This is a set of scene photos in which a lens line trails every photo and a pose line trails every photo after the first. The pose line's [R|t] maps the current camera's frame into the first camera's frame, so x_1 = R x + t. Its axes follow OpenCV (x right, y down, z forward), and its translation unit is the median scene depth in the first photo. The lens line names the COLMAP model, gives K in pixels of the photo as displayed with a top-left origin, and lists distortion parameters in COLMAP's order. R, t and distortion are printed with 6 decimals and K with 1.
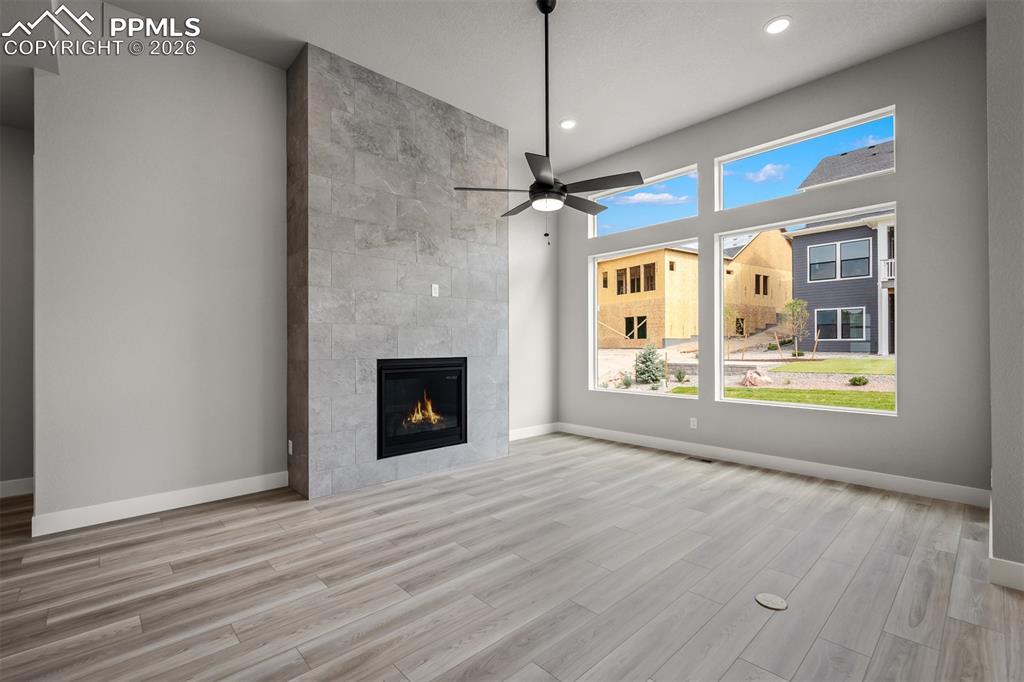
lens RADIAL K [[451.1, 0, 510.1], [0, 451.1, 344.7], [0, 0, 1]] dist [-0.006833, -0.000642]
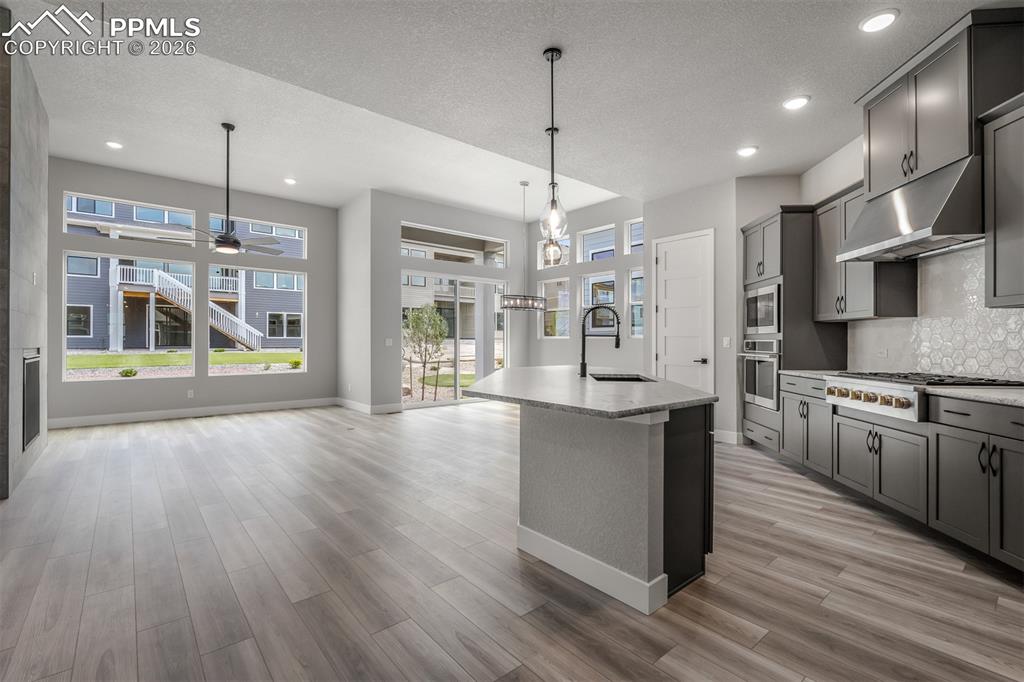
lens RADIAL K [[459.4, 0, 507.3], [0, 459.4, 340.6], [0, 0, 1]] dist [-0.000251, -0.000238]
pose [[0.053138, 0.006677, 0.998565, -1.099430], [-0.001322, 0.999977, -0.006616, 0.016998], [-0.998586, -0.000968, 0.053146, -0.070008]]
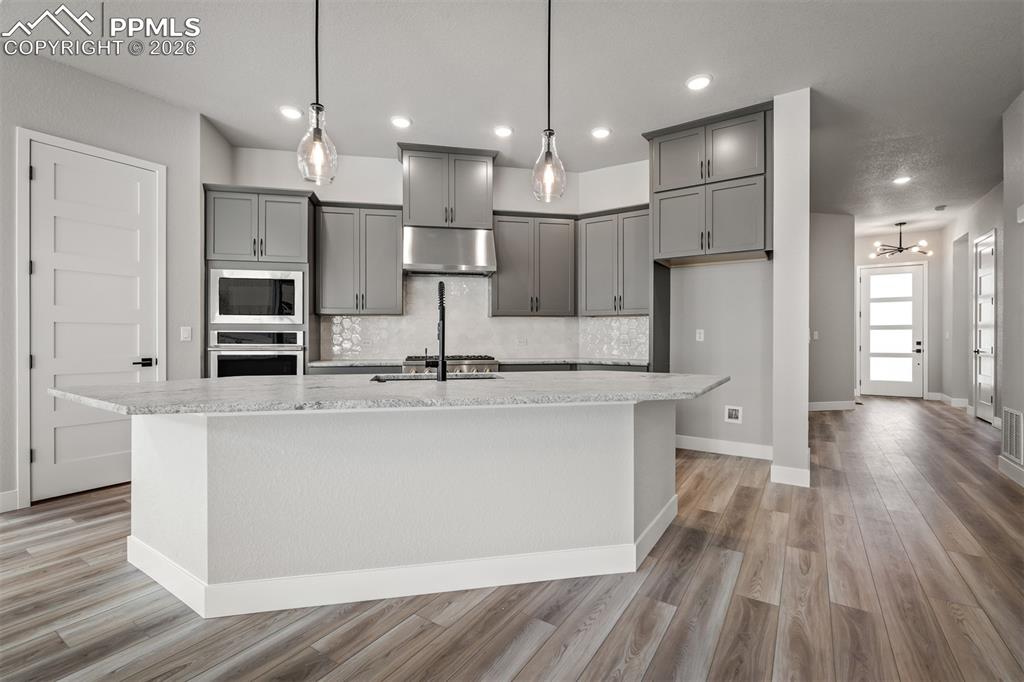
lens RADIAL K [[459.4, 0, 507.3], [0, 459.4, 340.6], [0, 0, 1]] dist [-0.000251, -0.000238]
pose [[-0.971590, 0.005100, -0.236617, -0.245066], [0.003188, 0.999959, 0.008463, 0.020453], [0.236650, 0.007468, -0.971566, 0.409003]]
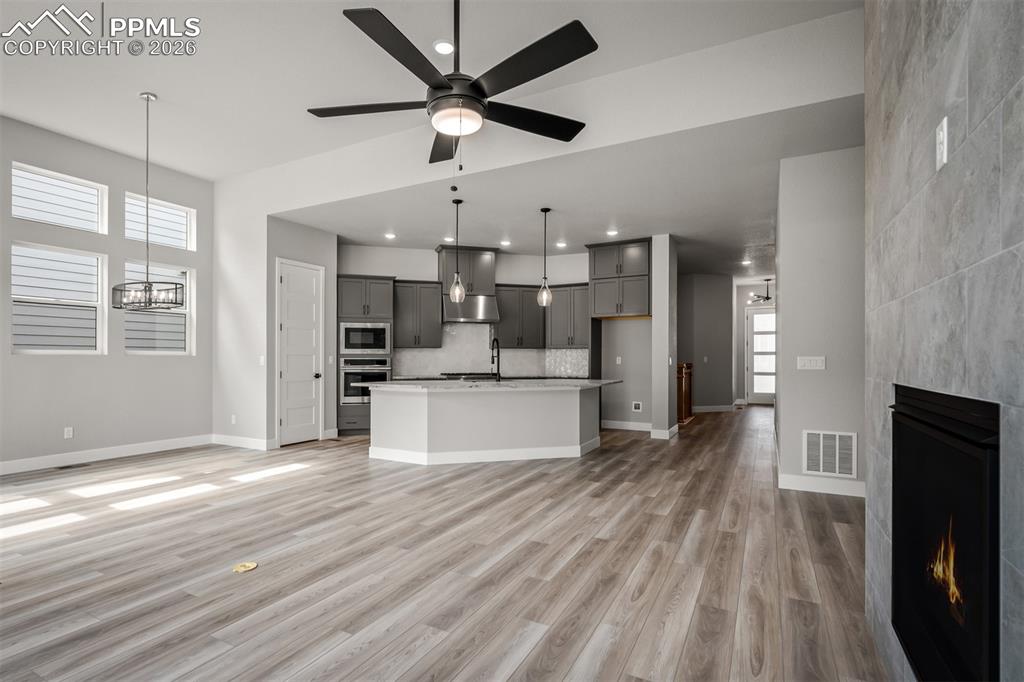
lens RADIAL K [[511.8, 0, 480.5], [0, 511.8, 360.2], [0, 0, 1]] dist [0.002522, 0.000461]
pose [[-0.951385, 0.003649, -0.307983, 0.193463], [0.002147, 0.999984, 0.005216, 0.006114], [0.307997, 0.004302, -0.951378, 1.208328]]
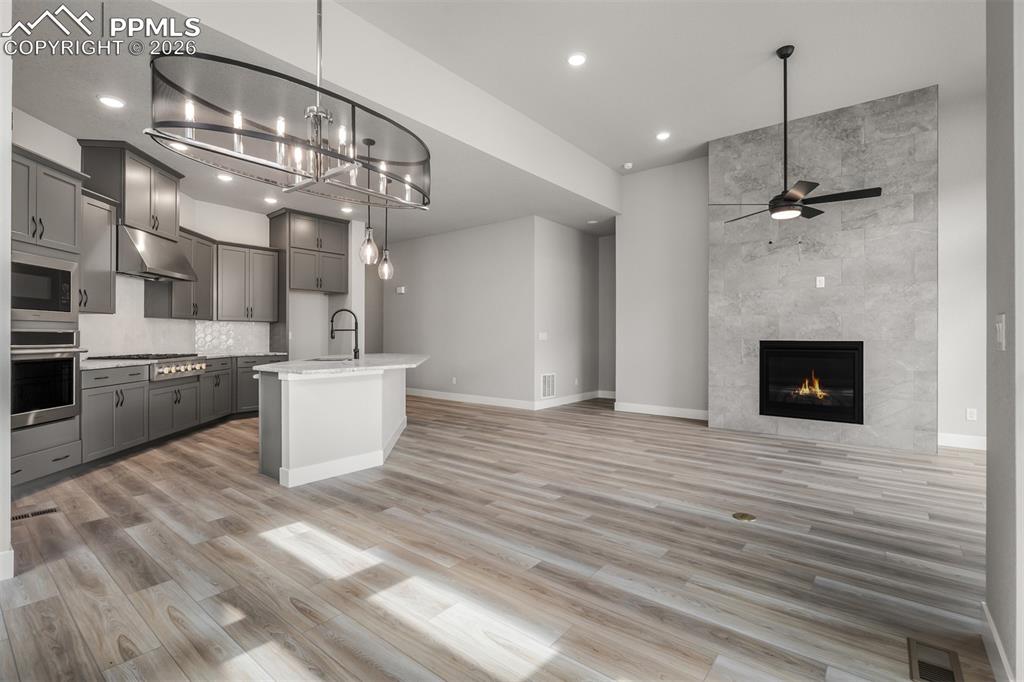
lens RADIAL K [[469.3, 0, 510.7], [0, 469.3, 336.6], [0, 0, 1]] dist [-0.000906, -0.000117]
pose [[0.143211, 0.003675, -0.989685, 0.901107], [-0.001786, 0.999992, 0.003455, 0.015282], [0.989691, 0.001273, 0.143216, 0.052070]]
